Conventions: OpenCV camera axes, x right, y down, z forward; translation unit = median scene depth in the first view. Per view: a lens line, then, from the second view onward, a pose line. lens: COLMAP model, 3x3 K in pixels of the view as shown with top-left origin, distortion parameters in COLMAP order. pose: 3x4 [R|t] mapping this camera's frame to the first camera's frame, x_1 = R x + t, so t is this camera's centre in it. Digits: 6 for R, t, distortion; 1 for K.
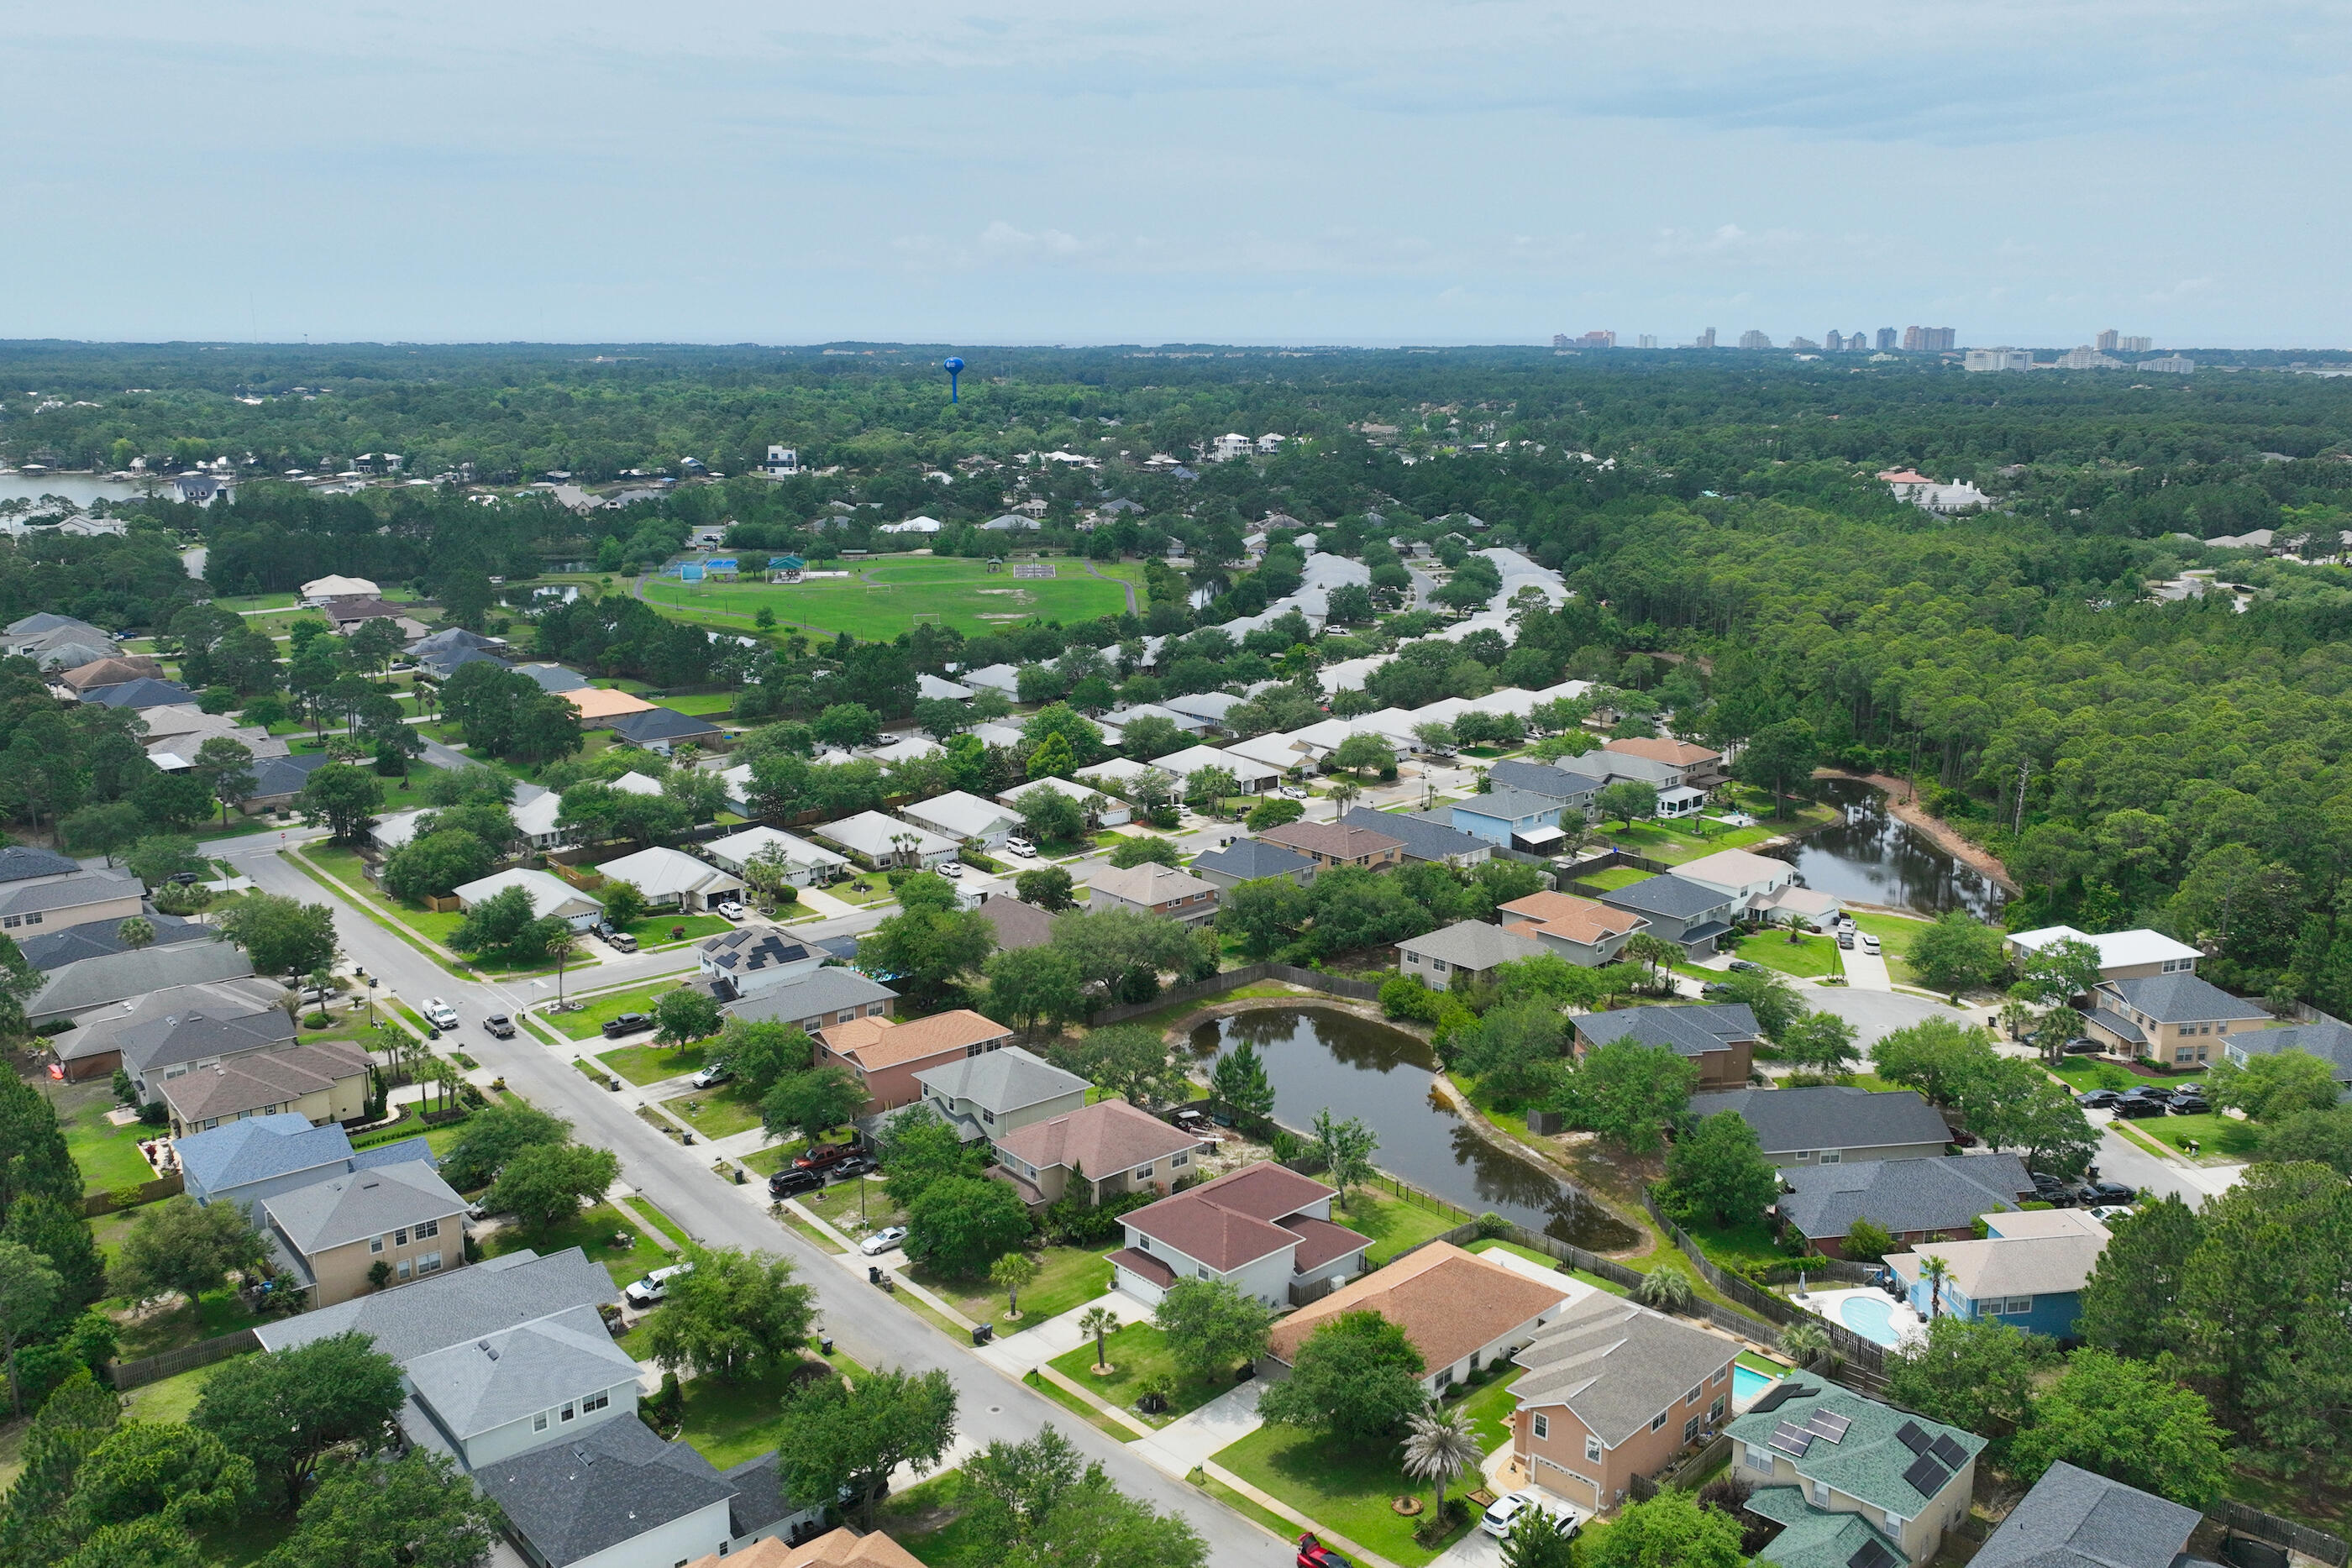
lens RADIAL K [[1961.1, 0, 1181.3], [0, 1961.1, 782.5], [0, 0, 1]] dist [0.010197, -0.012360]
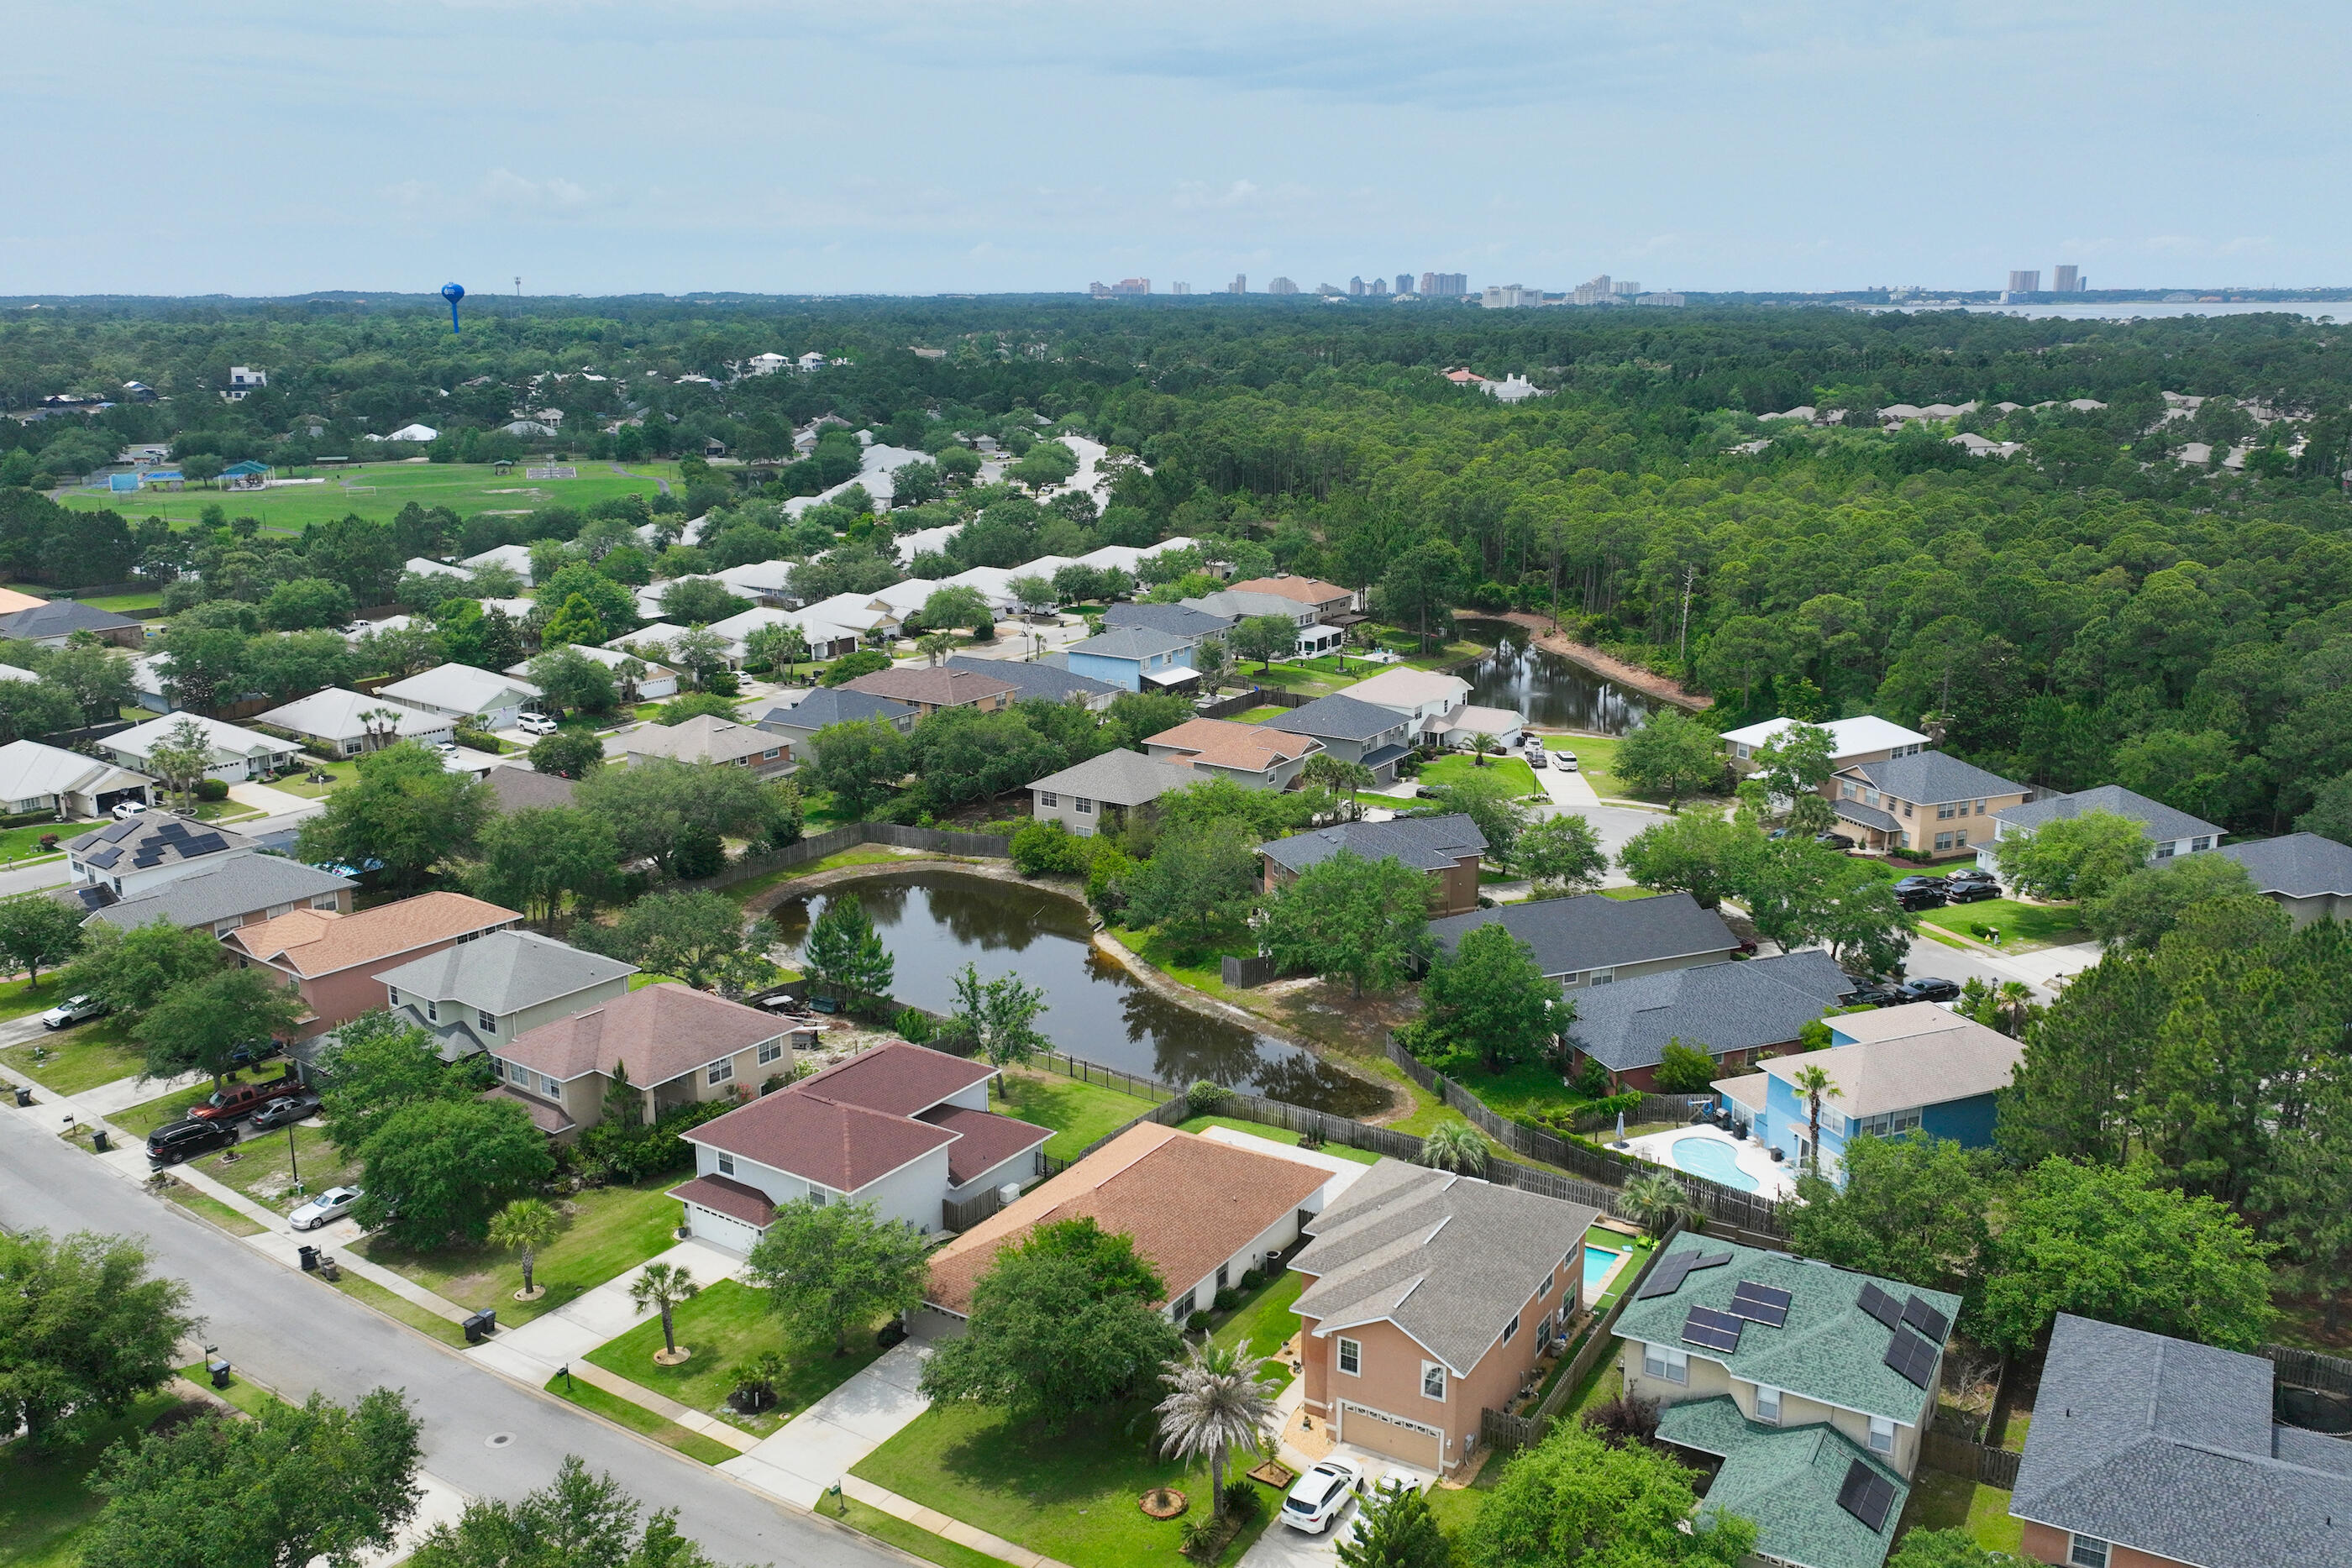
lens RADIAL K [[1961.1, 0, 1181.3], [0, 1961.1, 782.5], [0, 0, 1]] dist [0.010197, -0.012360]
pose [[0.973698, -0.060796, 0.219580, -0.004827], [0.056402, 0.998063, 0.026232, 0.069816], [-0.220749, -0.013158, 0.975242, 0.226702]]
